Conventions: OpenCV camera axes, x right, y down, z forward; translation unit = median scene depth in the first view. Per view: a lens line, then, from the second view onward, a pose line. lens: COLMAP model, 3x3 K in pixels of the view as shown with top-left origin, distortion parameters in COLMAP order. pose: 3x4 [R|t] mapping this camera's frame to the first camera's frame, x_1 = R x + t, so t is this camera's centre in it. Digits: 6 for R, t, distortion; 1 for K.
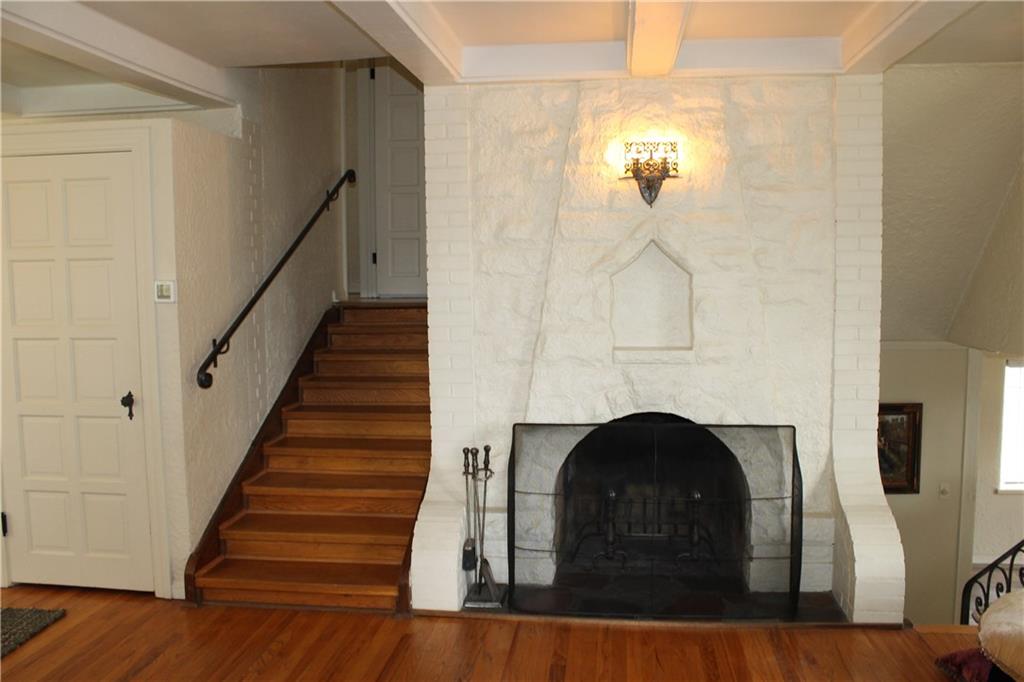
lens RADIAL K [[867.5, 0, 522.3], [0, 867.5, 343.9], [0, 0, 1]] dist [-0.170909, 0.159262]
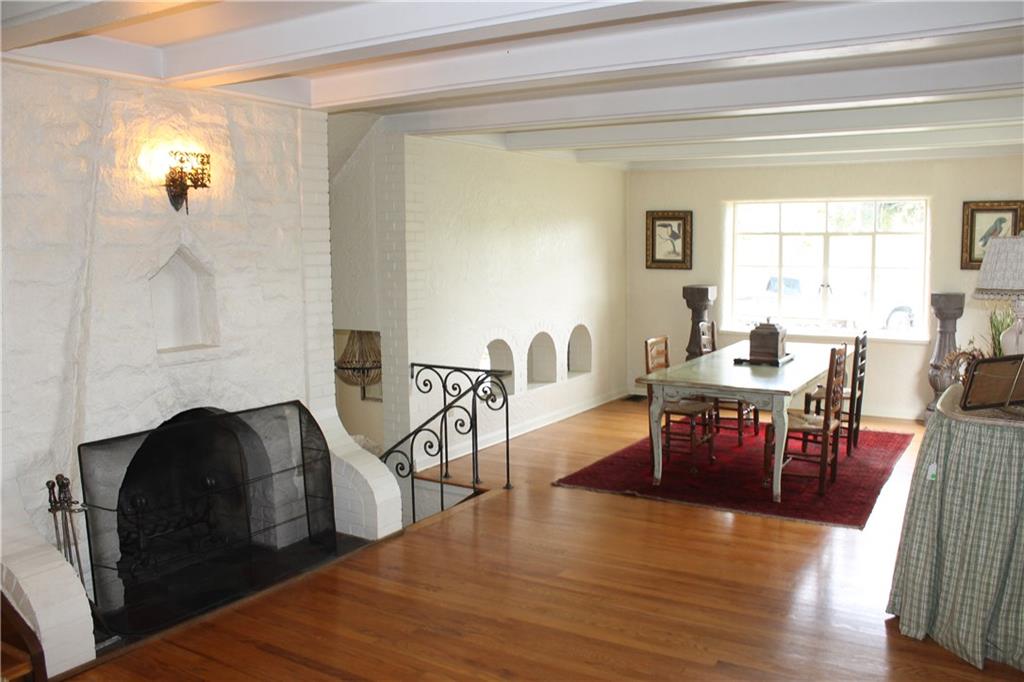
lens RADIAL K [[867.5, 0, 522.3], [0, 867.5, 343.9], [0, 0, 1]] dist [-0.170909, 0.159262]
pose [[0.419508, -0.095540, 0.902710, -0.614962], [0.084192, 0.994255, 0.066102, -0.034810], [-0.903839, 0.048271, 0.425141, 0.195817]]
